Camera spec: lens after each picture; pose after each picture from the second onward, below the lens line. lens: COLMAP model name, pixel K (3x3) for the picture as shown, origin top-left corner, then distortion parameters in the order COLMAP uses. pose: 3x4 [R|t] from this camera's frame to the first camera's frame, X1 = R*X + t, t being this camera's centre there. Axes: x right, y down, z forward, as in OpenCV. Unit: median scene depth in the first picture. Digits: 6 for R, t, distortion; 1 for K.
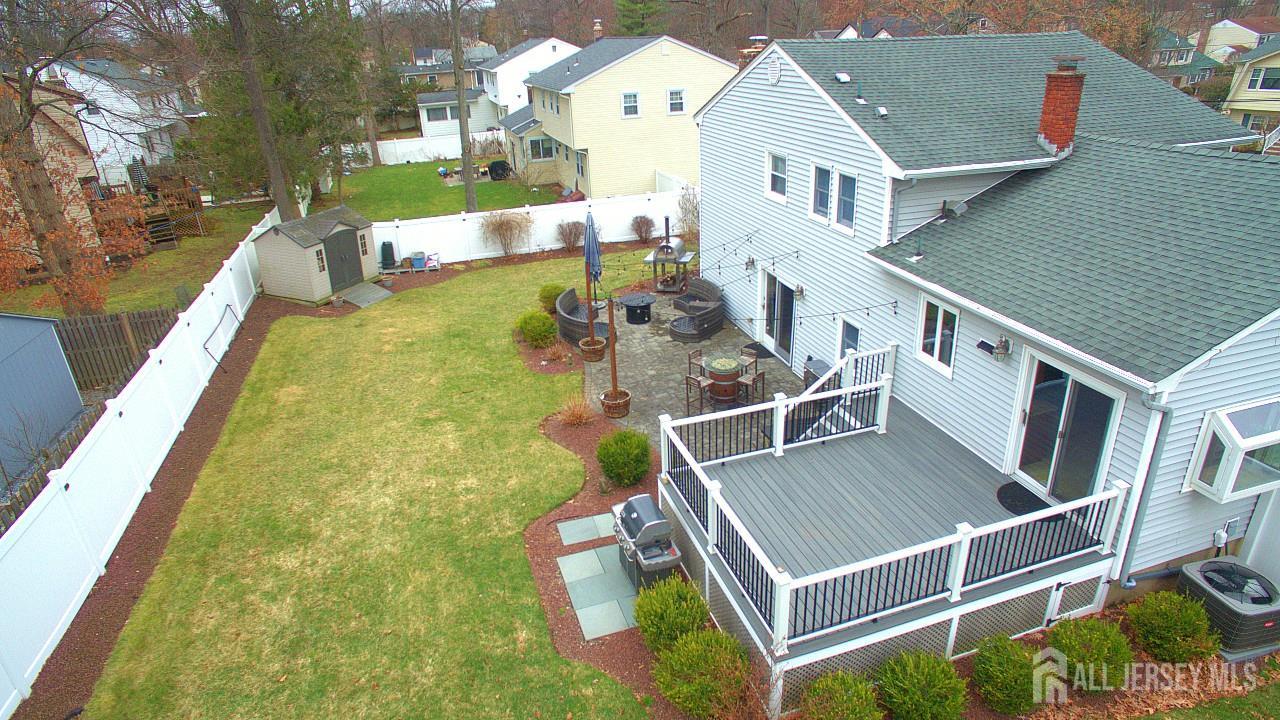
lens RADIAL K [[722.0, 0, 640.0], [0, 722.0, 360.0], [0, 0, 1]] dist [-0.063438, 0.000365]
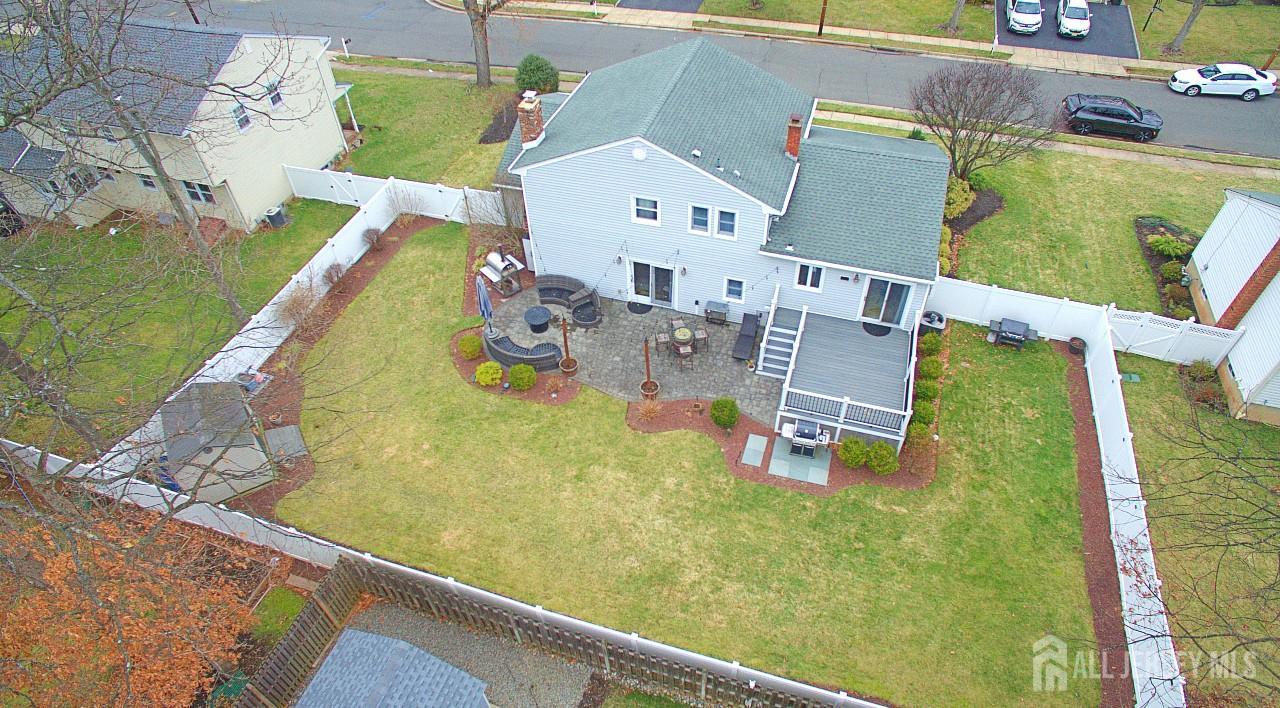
lens RADIAL K [[704.2, 0, 640.0], [0, 704.2, 354.0], [0, 0, 1]] dist [-0.065617, -0.000078]
pose [[0.583035, -0.551792, 0.596319, -1.019938], [0.339840, 0.832318, 0.437899, -0.762818], [-0.737956, -0.052657, 0.672791, -0.028426]]
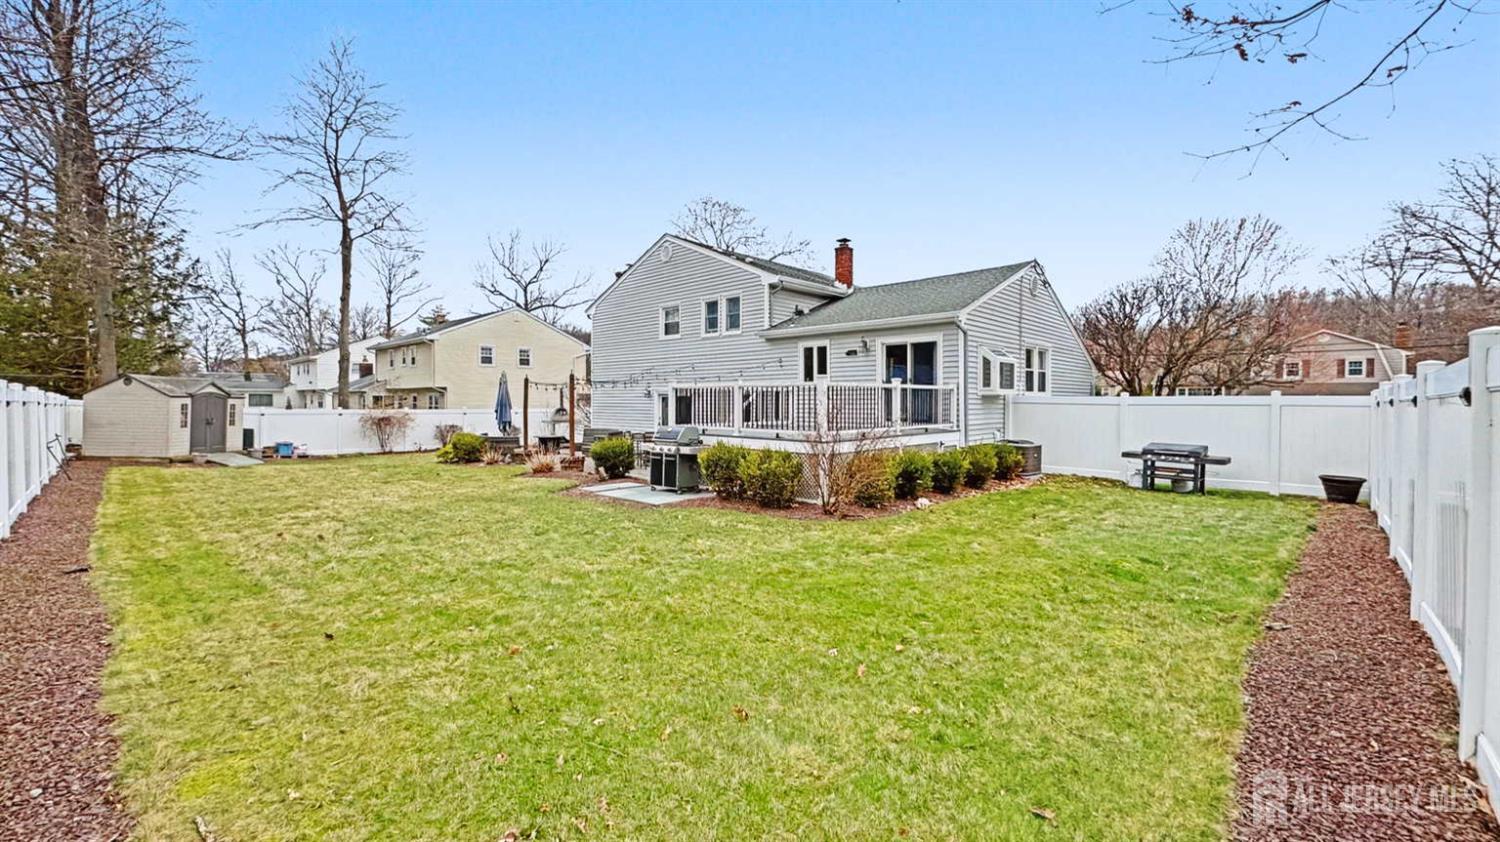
lens RADIAL K [[599.1, 0, 750.0], [0, 599.1, 421.0], [0, 0, 1]] dist [-0.011895, 0.000257]
pose [[0.869163, 0.028119, 0.493725, -0.298690], [0.167123, 0.922941, -0.346770, 0.426585], [-0.465430, 0.383913, 0.797487, 0.045913]]
